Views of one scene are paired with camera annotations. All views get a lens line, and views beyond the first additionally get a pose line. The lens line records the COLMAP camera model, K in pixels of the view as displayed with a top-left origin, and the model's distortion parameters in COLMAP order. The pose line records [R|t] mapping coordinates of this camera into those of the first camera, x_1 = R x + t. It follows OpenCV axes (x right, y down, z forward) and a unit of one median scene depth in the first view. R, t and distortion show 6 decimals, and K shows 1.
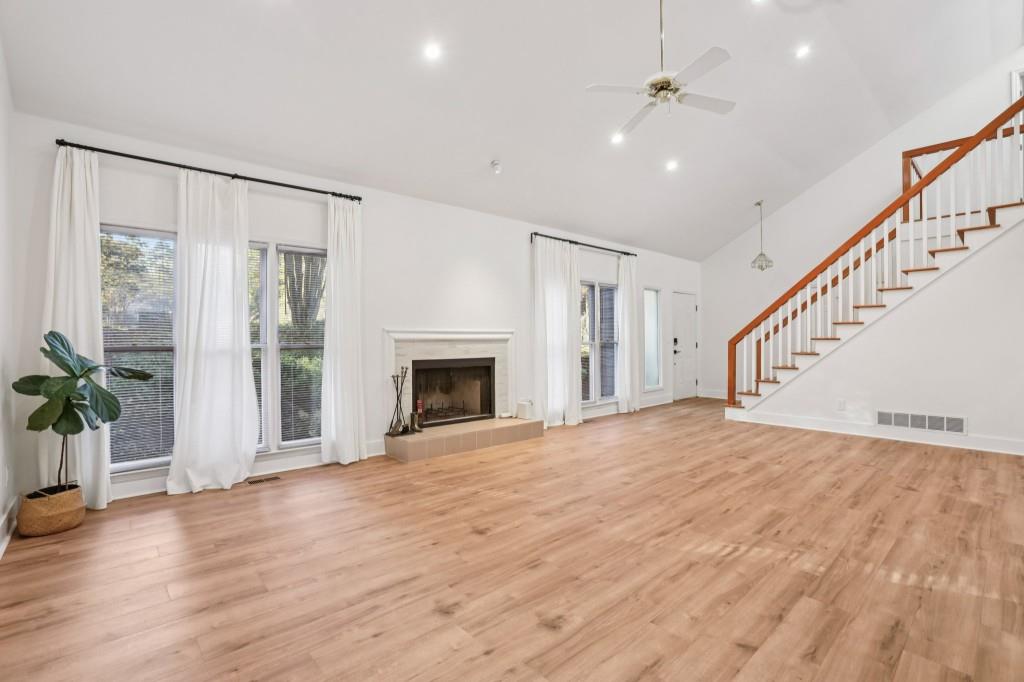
lens RADIAL K [[470.6, 0, 512.0], [0, 470.6, 341.0], [0, 0, 1]] dist [-0.092622, 0.045770]
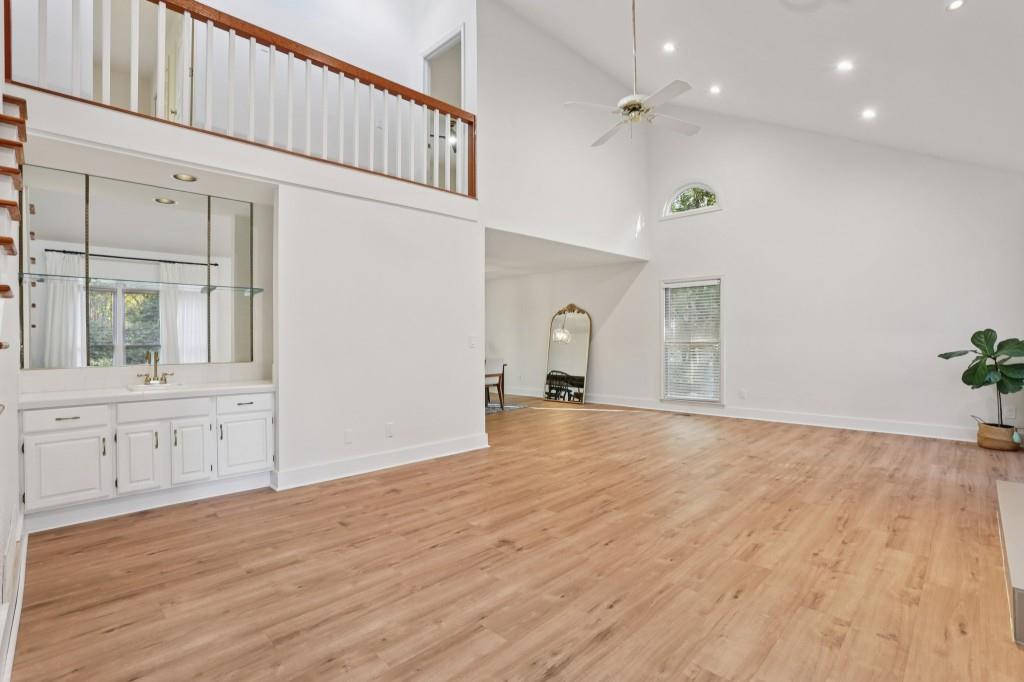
lens RADIAL K [[470.6, 0, 512.0], [0, 470.6, 341.0], [0, 0, 1]] dist [-0.092622, 0.045770]
pose [[-0.998928, 0.011959, -0.044717, 0.623276], [0.011707, 0.999914, 0.005894, -0.006680], [0.044783, 0.005364, -0.998982, 1.912702]]
